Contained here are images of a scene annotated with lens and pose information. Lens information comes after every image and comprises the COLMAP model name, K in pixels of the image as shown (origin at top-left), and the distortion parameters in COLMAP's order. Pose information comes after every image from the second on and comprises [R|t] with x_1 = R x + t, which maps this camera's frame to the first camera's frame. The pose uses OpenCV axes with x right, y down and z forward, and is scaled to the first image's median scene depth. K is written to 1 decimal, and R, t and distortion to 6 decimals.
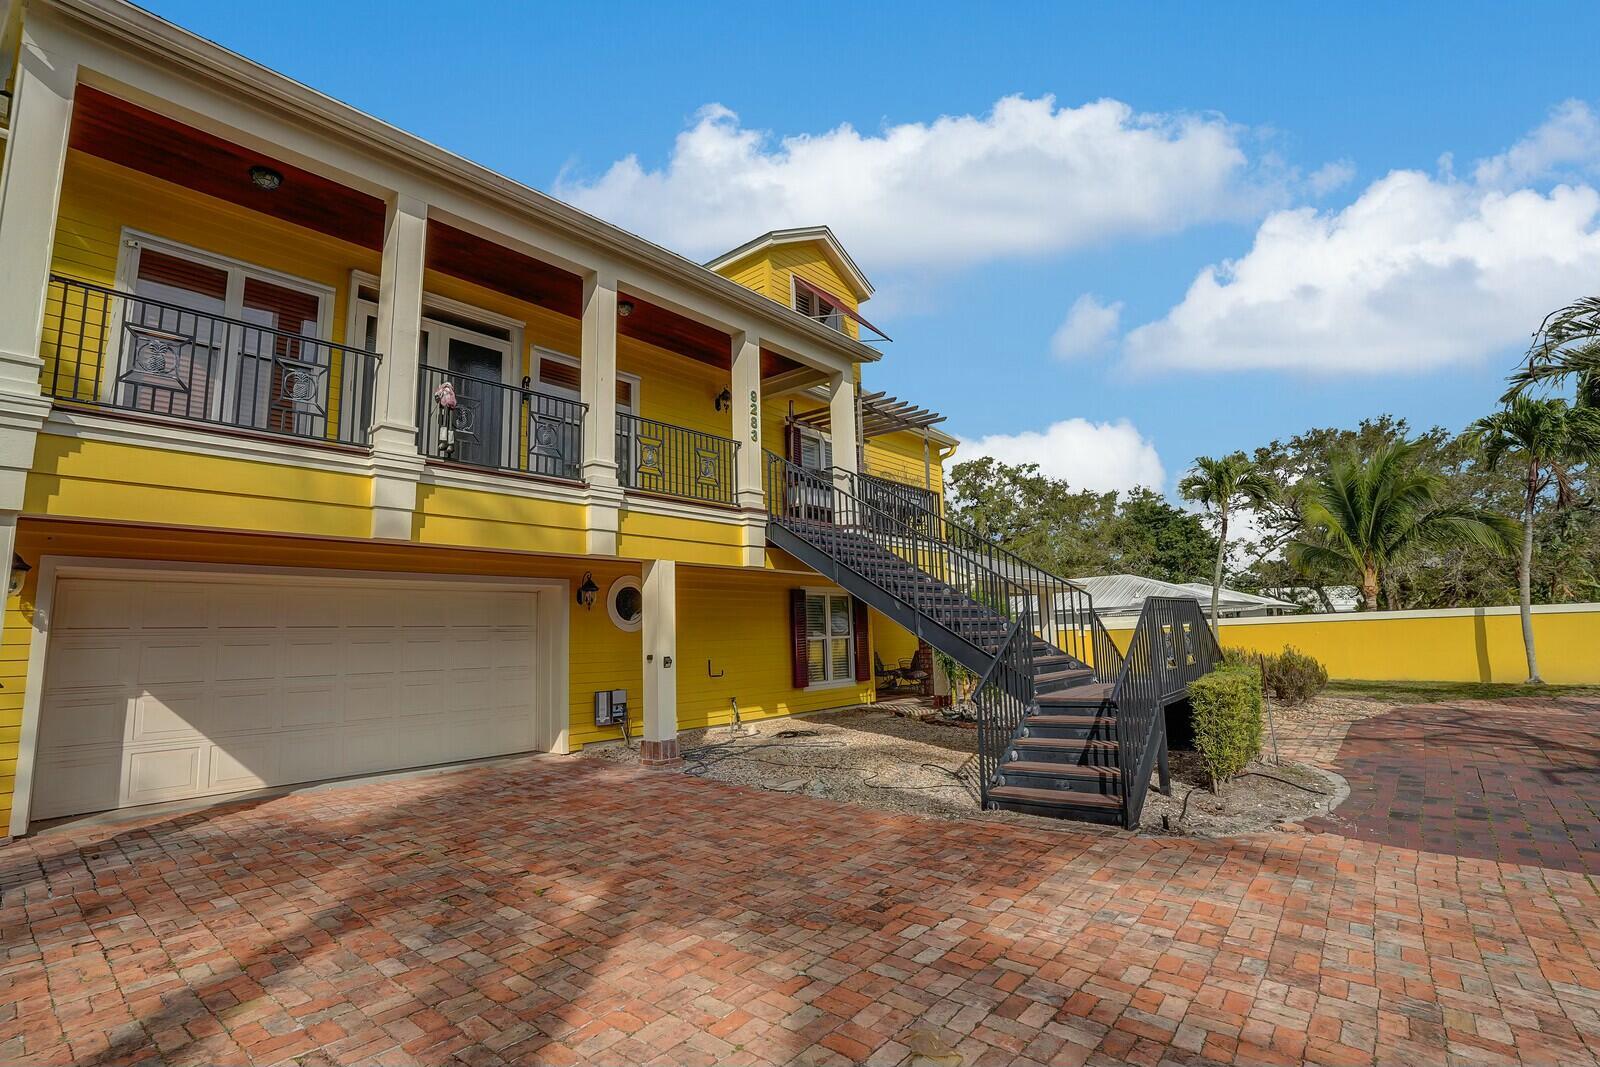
lens RADIAL K [[729.5, 0, 799.6], [0, 729.5, 535.5], [0, 0, 1]] dist [-0.024077, 0.000916]
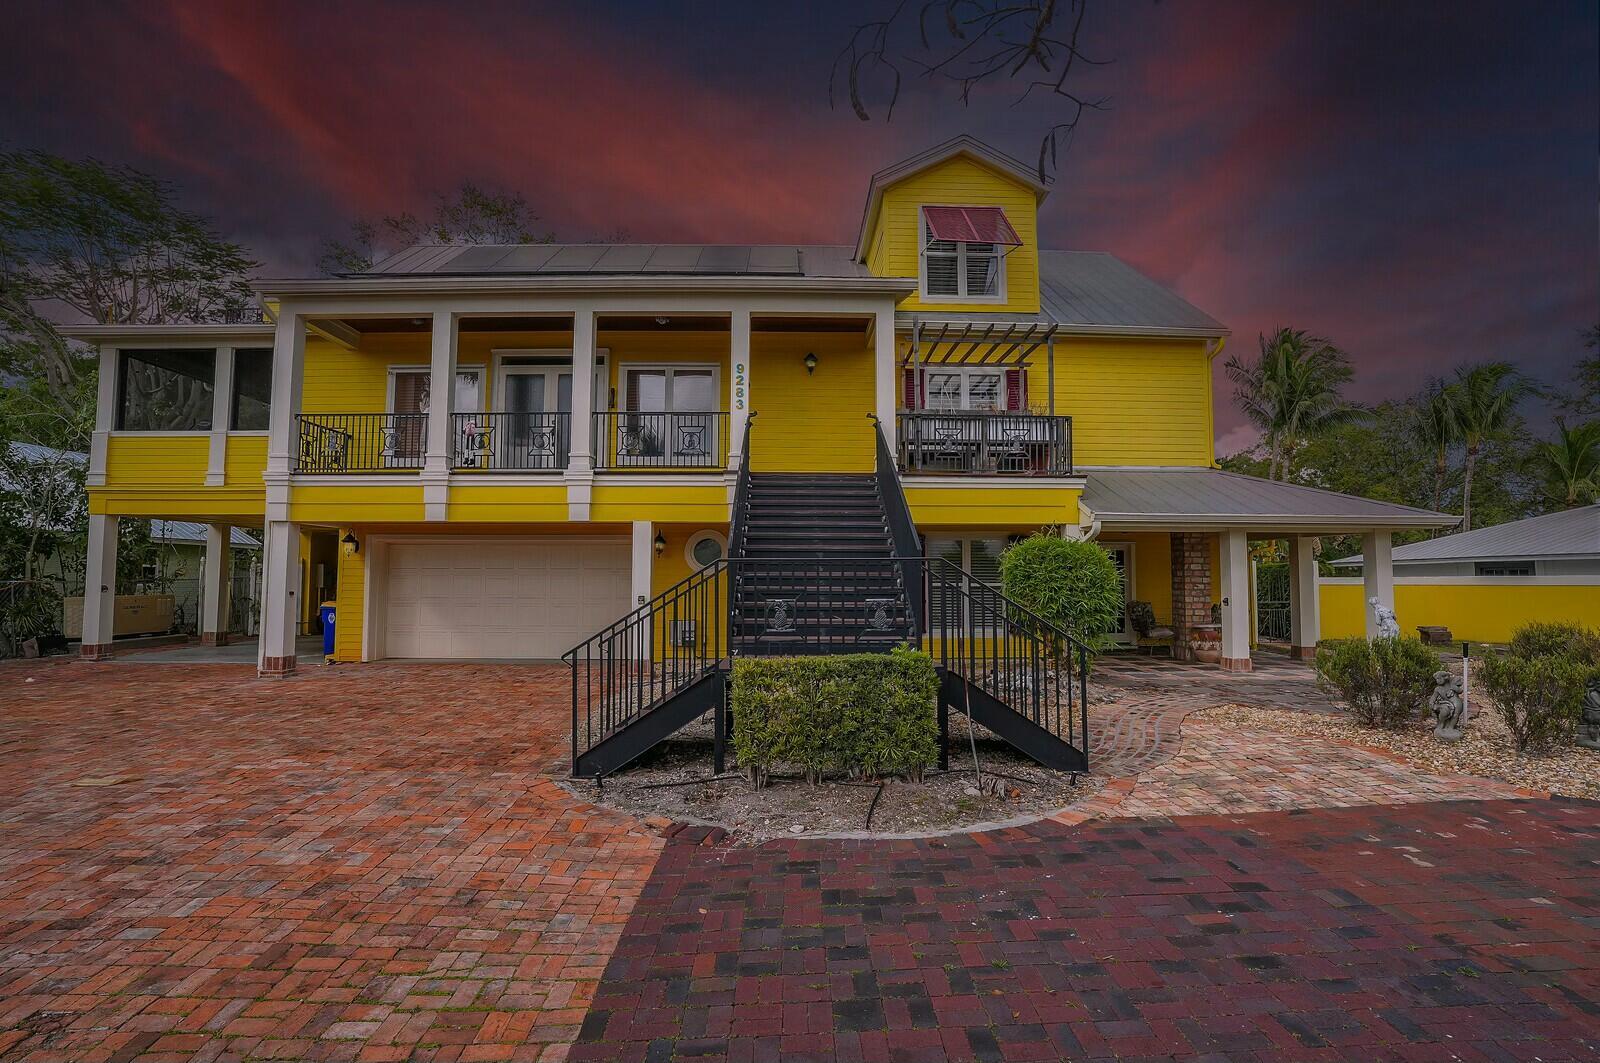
lens RADIAL K [[729.5, 0, 796.9], [0, 729.5, 534.7], [0, 0, 1]] dist [-0.024077, 0.000916]
pose [[0.656379, -0.009281, -0.754374, 1.309753], [0.084182, 0.994581, 0.061010, 0.004582], [0.749720, -0.103550, 0.653604, 0.497911]]
